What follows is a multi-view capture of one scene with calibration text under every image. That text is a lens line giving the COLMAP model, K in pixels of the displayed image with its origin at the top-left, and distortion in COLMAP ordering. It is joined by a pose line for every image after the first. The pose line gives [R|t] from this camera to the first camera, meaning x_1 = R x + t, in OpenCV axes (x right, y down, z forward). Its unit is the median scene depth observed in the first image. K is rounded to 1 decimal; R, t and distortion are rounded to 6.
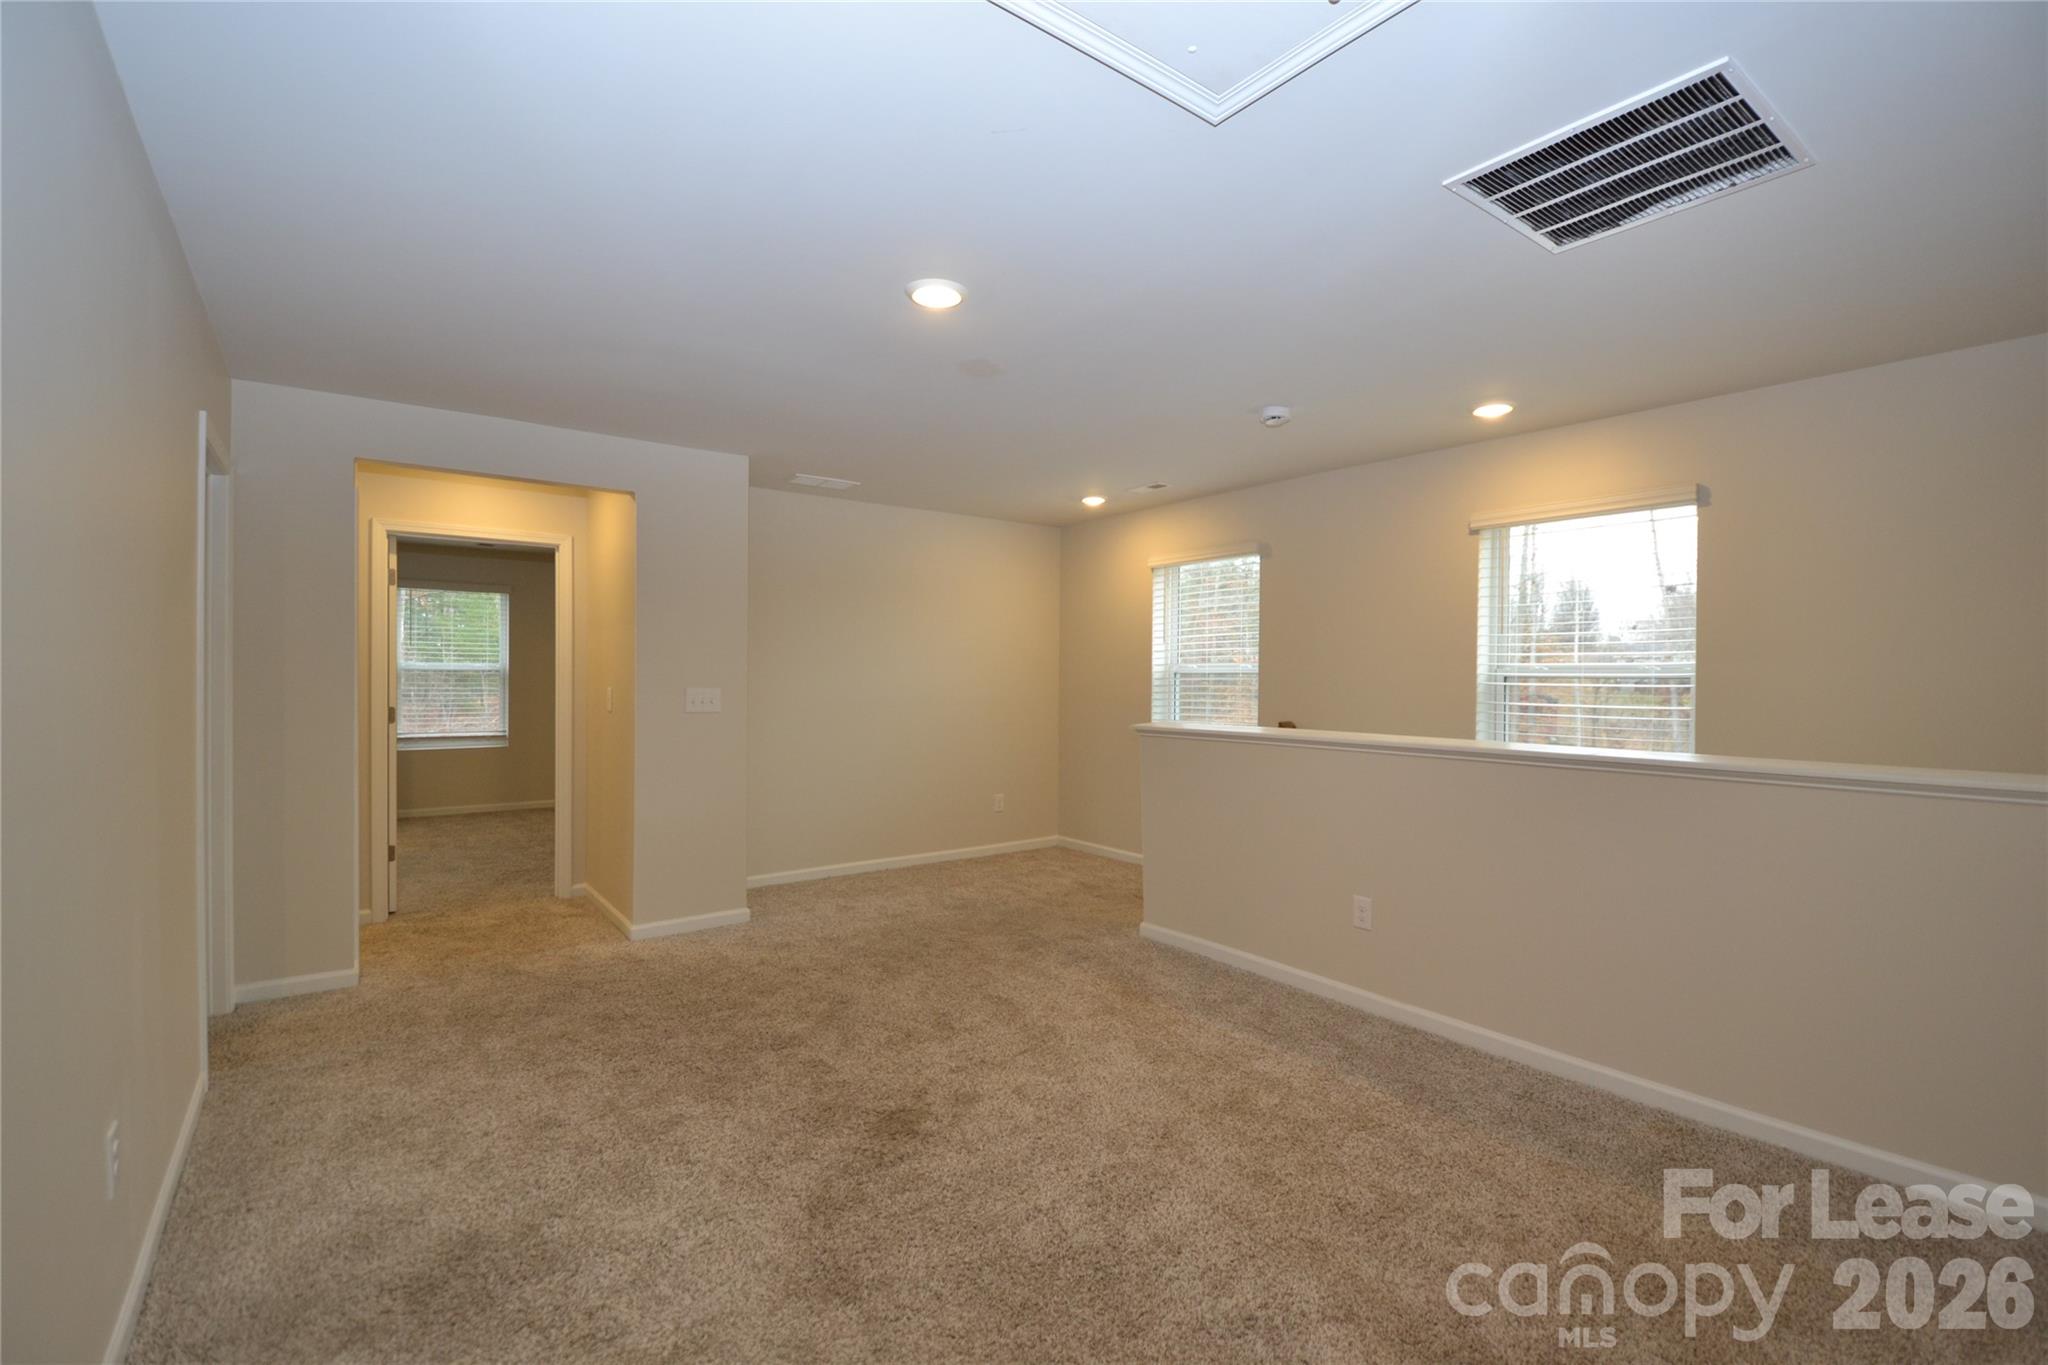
lens RADIAL K [[904.6, 0, 1022.7], [0, 904.6, 677.5], [0, 0, 1]] dist [0.000310, -0.009885]
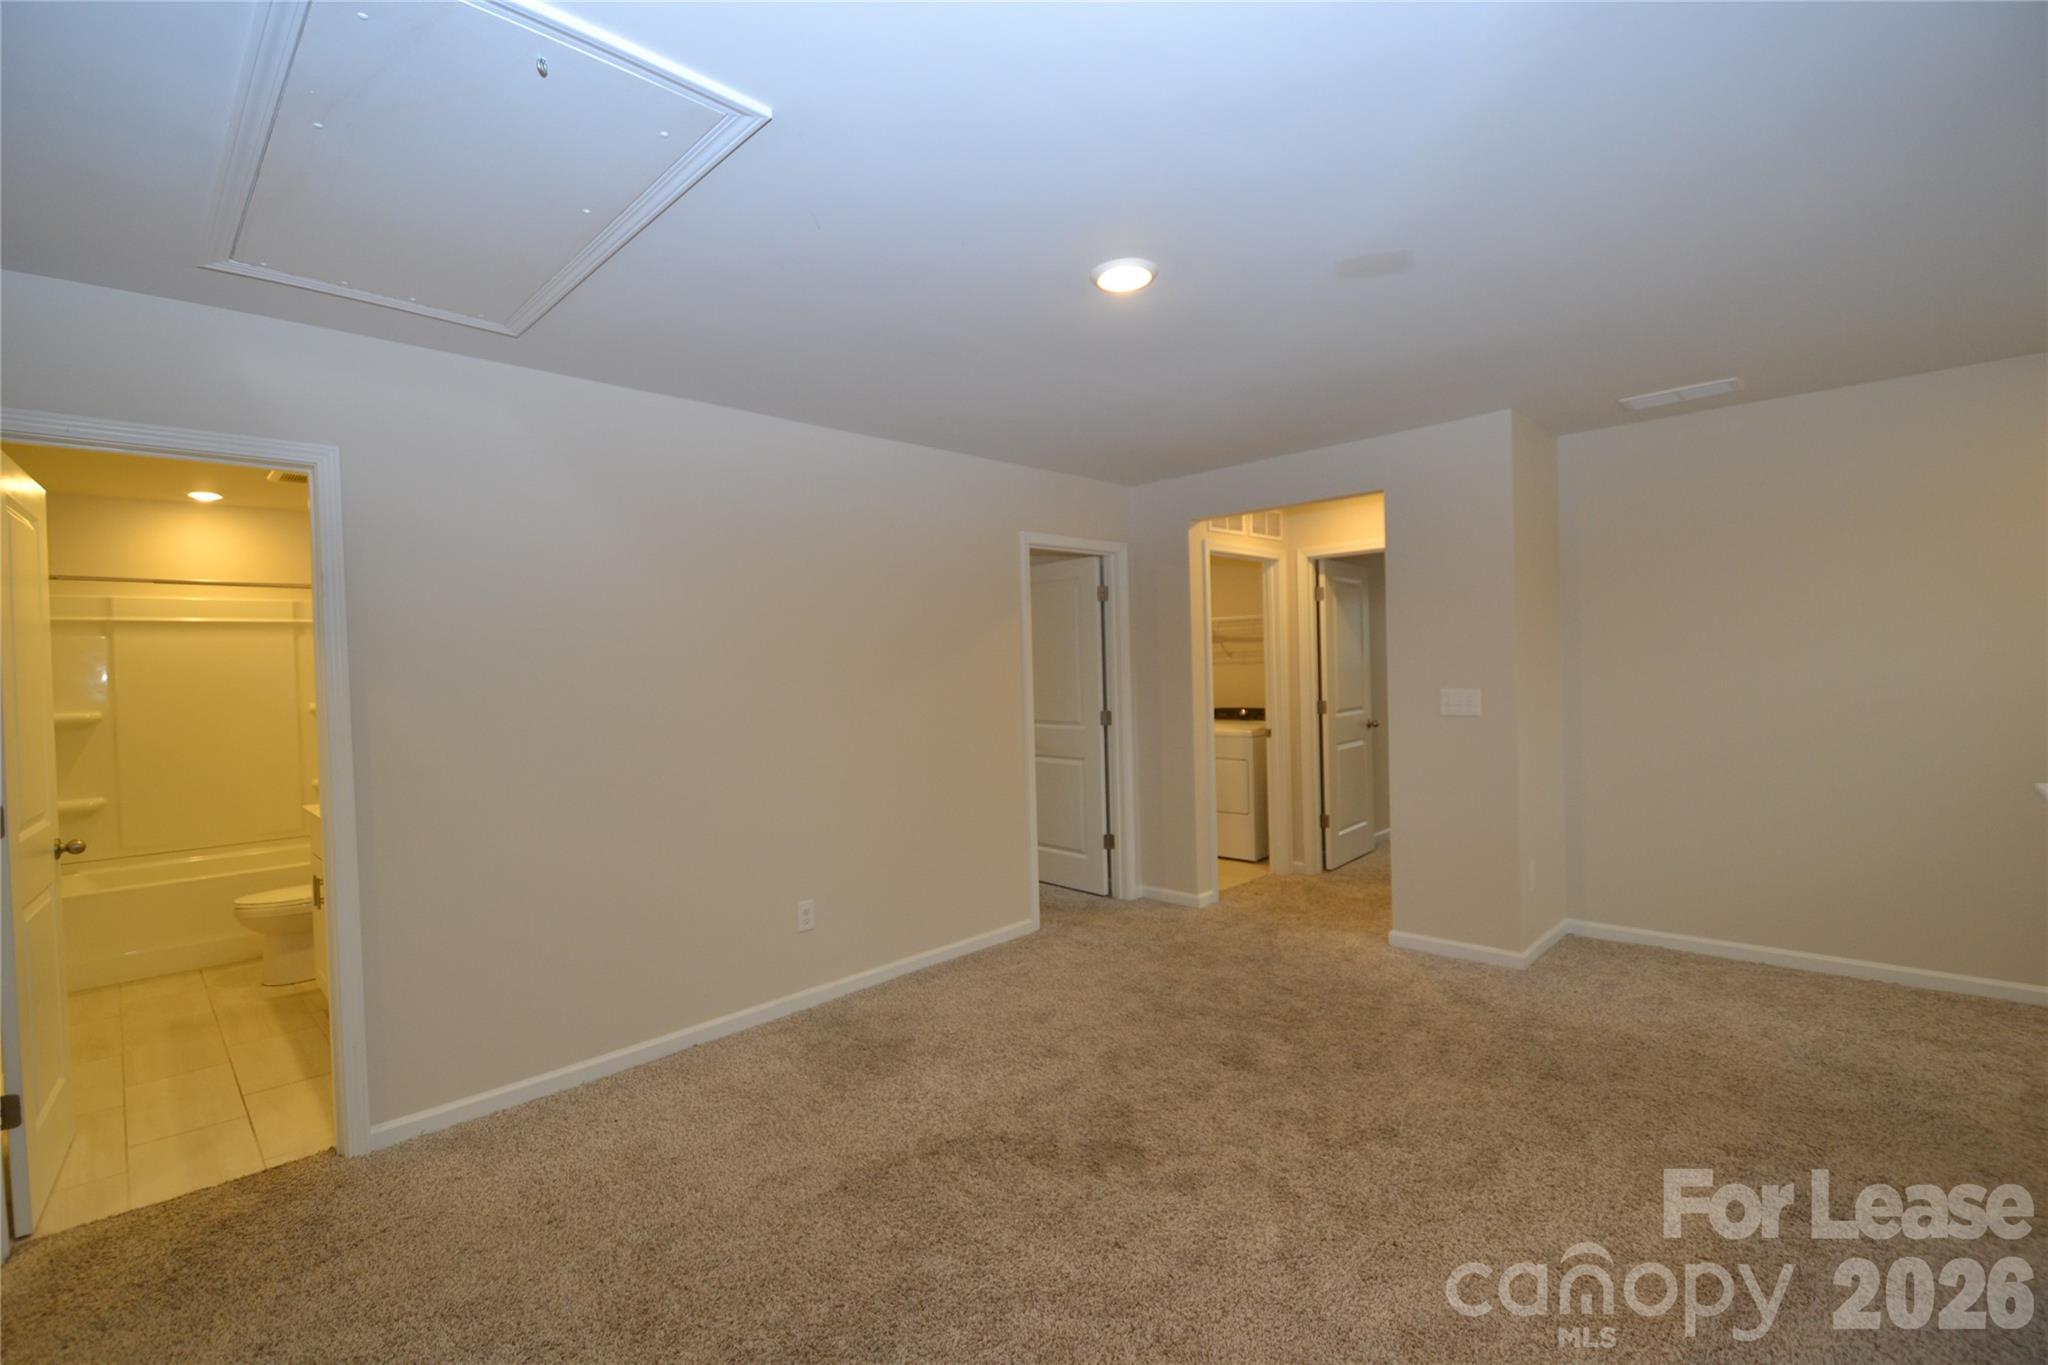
lens RADIAL K [[904.6, 0, 1022.3], [0, 904.6, 683.8], [0, 0, 1]] dist [0.000310, -0.009885]
pose [[0.157249, 0.007739, -0.987529, 0.540336], [0.021435, 0.999707, 0.011248, -0.014502], [0.987326, -0.022937, 0.157037, 0.518424]]
